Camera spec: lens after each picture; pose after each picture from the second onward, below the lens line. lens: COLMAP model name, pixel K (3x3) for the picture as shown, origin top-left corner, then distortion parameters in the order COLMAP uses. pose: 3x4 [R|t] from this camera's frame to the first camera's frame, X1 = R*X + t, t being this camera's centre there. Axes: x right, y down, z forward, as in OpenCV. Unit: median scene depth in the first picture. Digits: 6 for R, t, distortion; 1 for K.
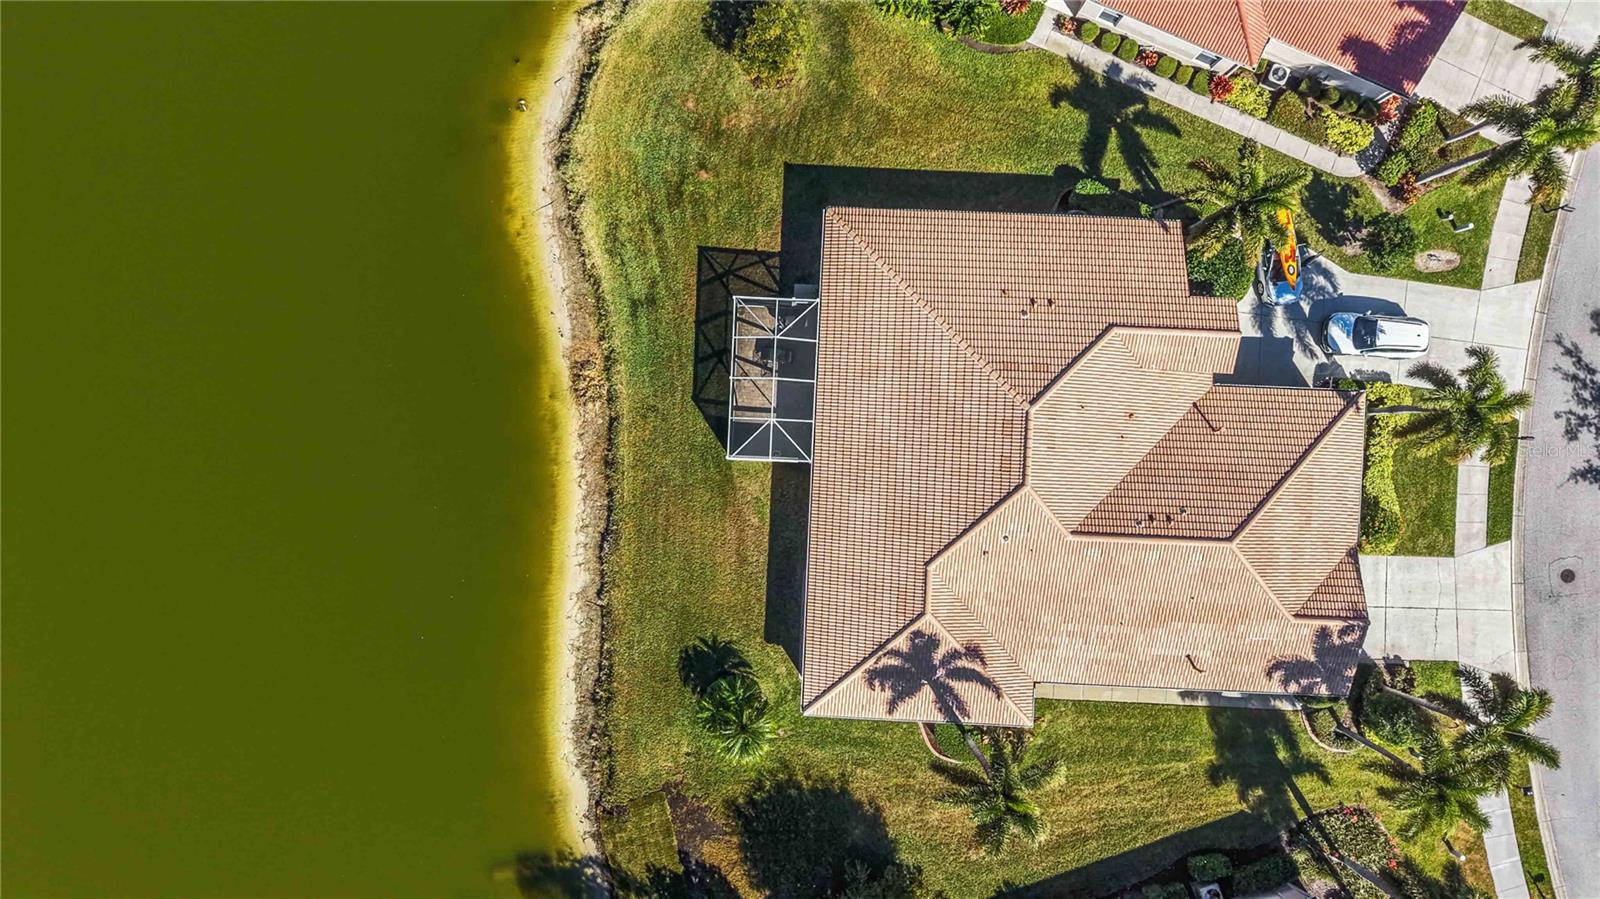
lens RADIAL K [[1066.0, 0, 802.0], [0, 1066.0, 440.0], [0, 0, 1]] dist [0.017725, -0.022755]
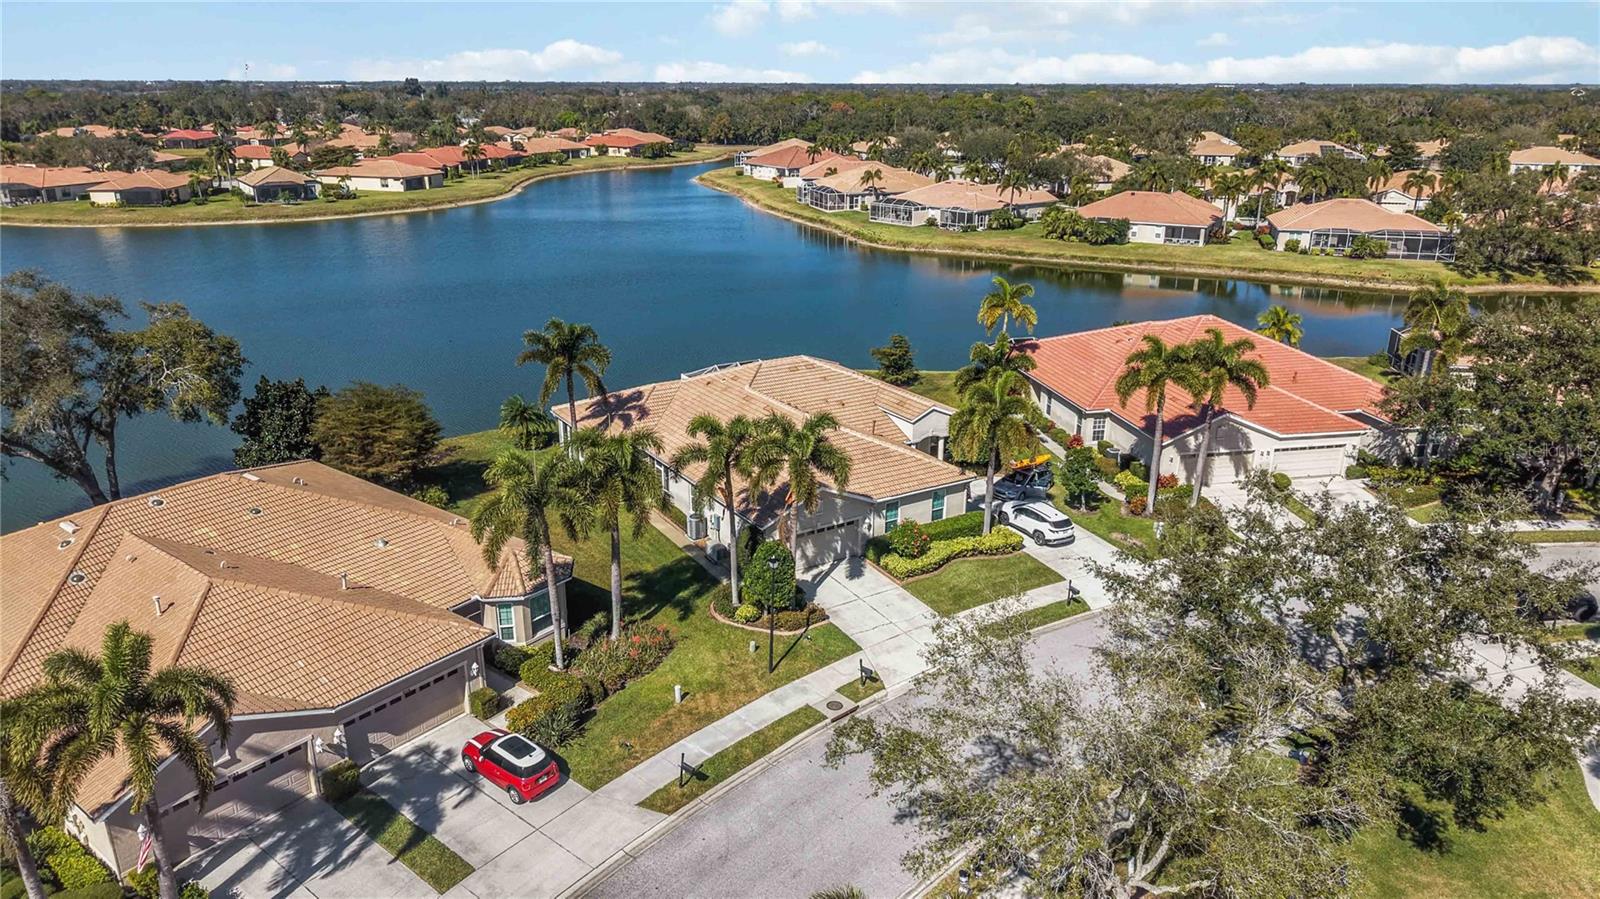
lens RADIAL K [[1066.0, 0, 798.6], [0, 1066.0, 443.6], [0, 0, 1]] dist [0.017725, -0.022755]
pose [[0.570213, 0.266050, -0.777222, 1.256944], [-0.821481, 0.190531, -0.537463, 0.718950], [0.005092, 0.944942, 0.327199, 0.525496]]
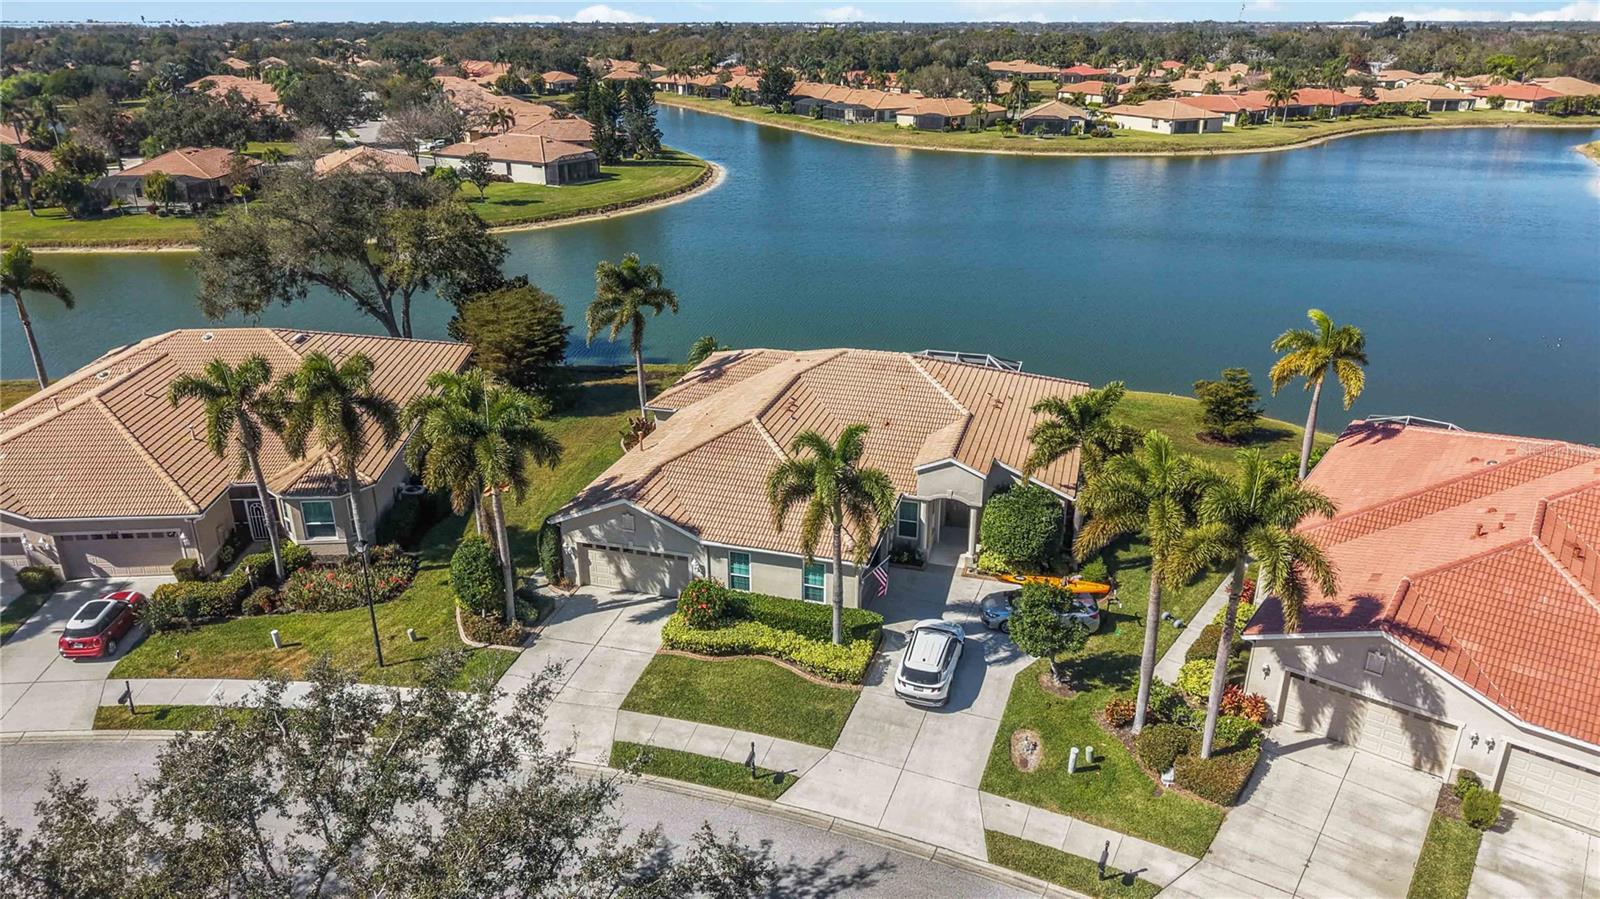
lens RADIAL K [[1066.0, 0, 799.1], [0, 1066.0, 448.9], [0, 0, 1]] dist [0.017725, -0.022755]
pose [[-0.236273, 0.361734, -0.901845, 1.184339], [-0.971612, -0.076476, 0.223877, -0.164195], [0.012015, 0.929139, 0.369534, 0.560282]]
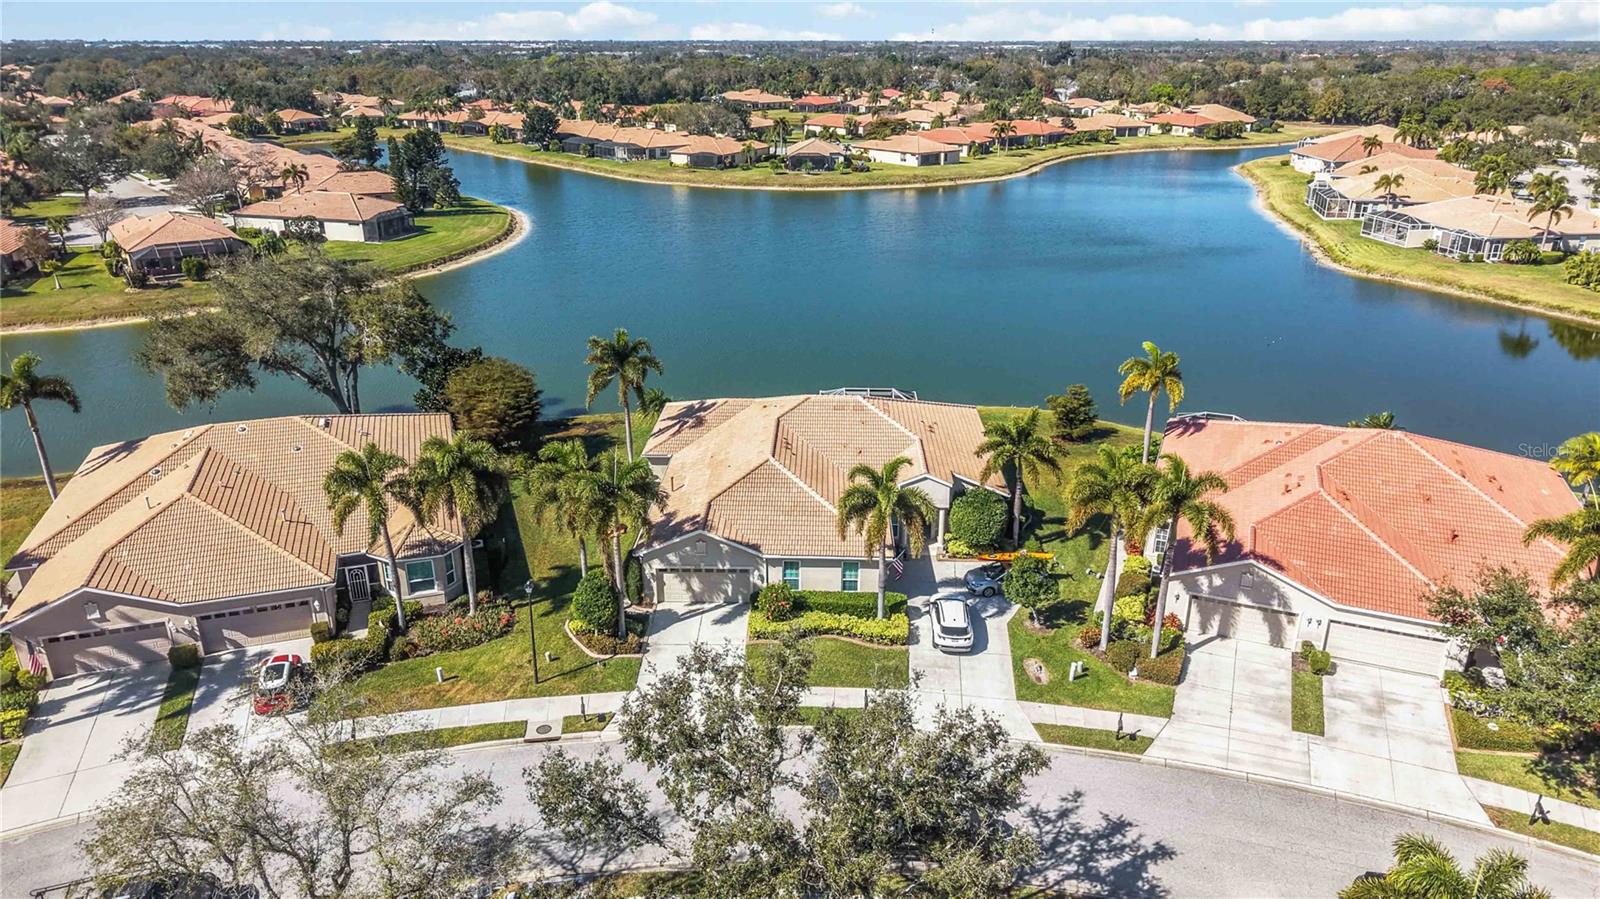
lens RADIAL K [[1066.0, 0, 798.5], [0, 1066.0, 440.7], [0, 0, 1]] dist [0.017725, -0.022755]
pose [[0.017066, 0.352089, -0.935811, 1.452706], [-0.999793, 0.016417, -0.012056, 0.064639], [0.011119, 0.935823, 0.352296, 0.442139]]
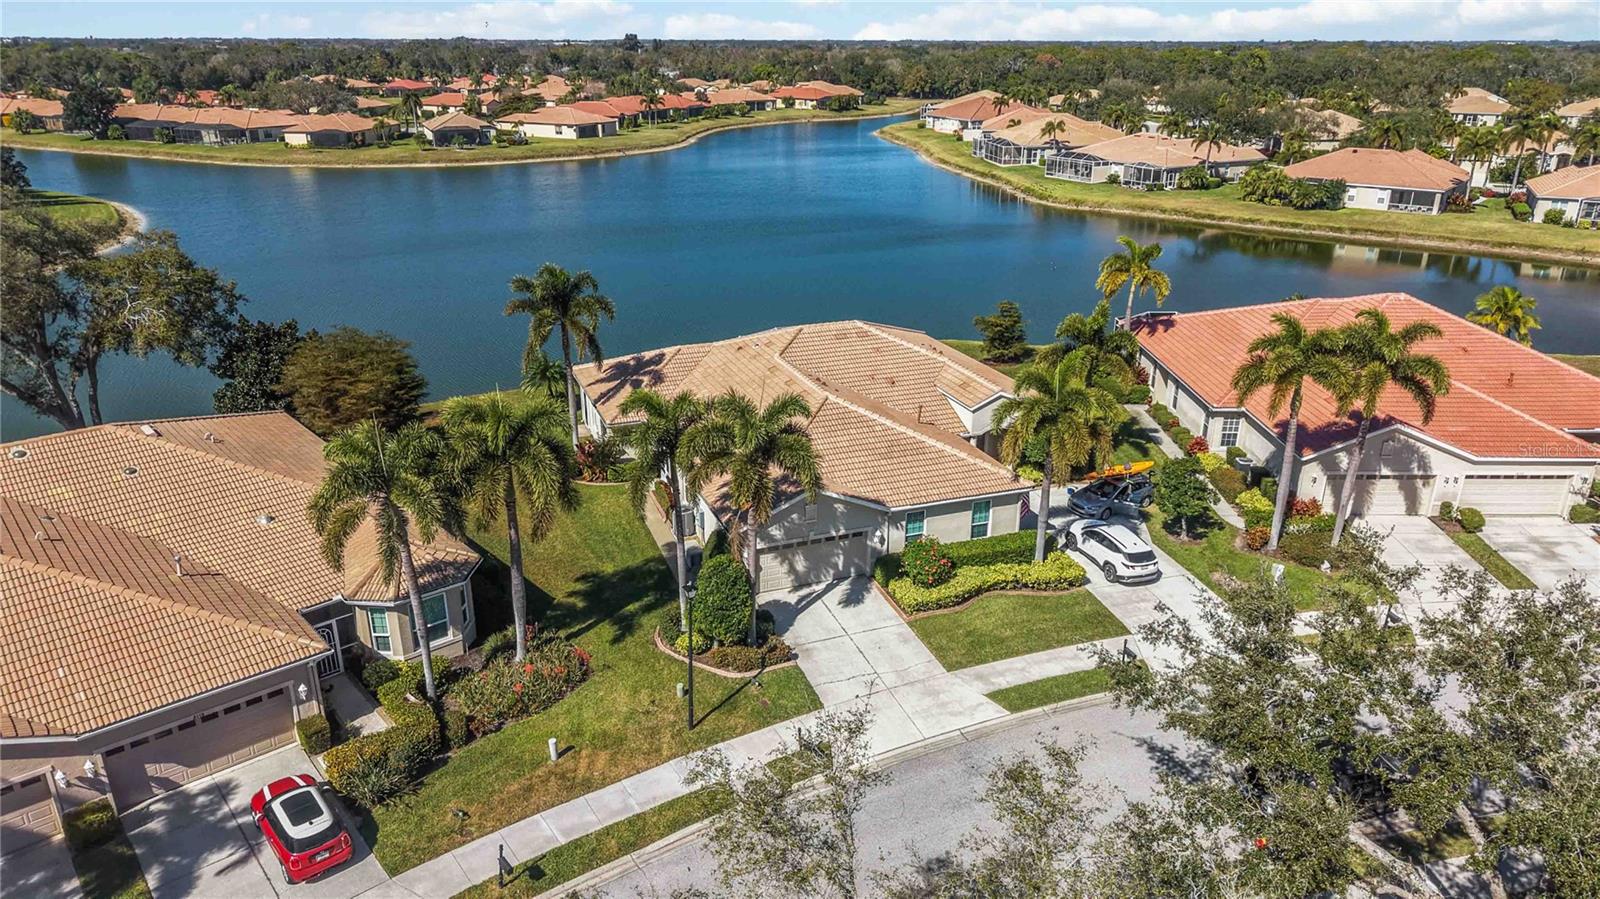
lens RADIAL K [[1066.0, 0, 797.2], [0, 1066.0, 444.6], [0, 0, 1]] dist [0.017725, -0.022755]
pose [[0.399272, 0.326812, -0.856607, 1.160248], [-0.916801, 0.150053, -0.370080, 0.461290], [0.007590, 0.933101, 0.359533, 0.579382]]
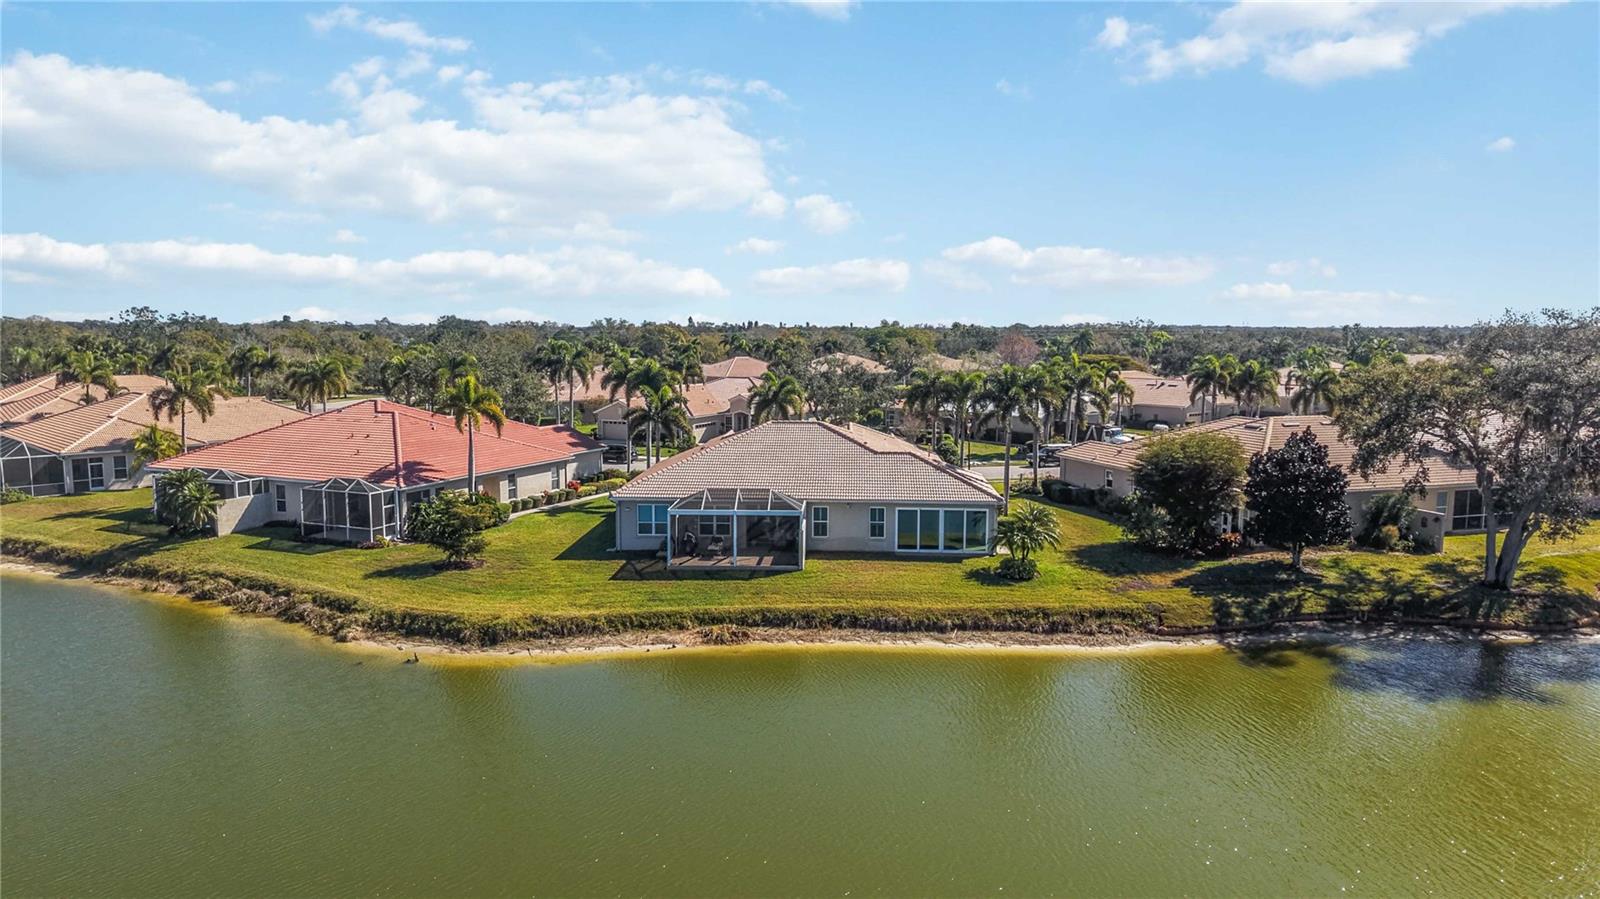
lens RADIAL K [[1066.0, 0, 804.1], [0, 1066.0, 455.2], [0, 0, 1]] dist [0.017725, -0.022755]
pose [[0.004262, -0.119067, 0.992877, -1.173068], [0.999989, -0.001471, -0.004469, 0.023595], [0.001993, 0.992885, 0.119059, 0.745352]]
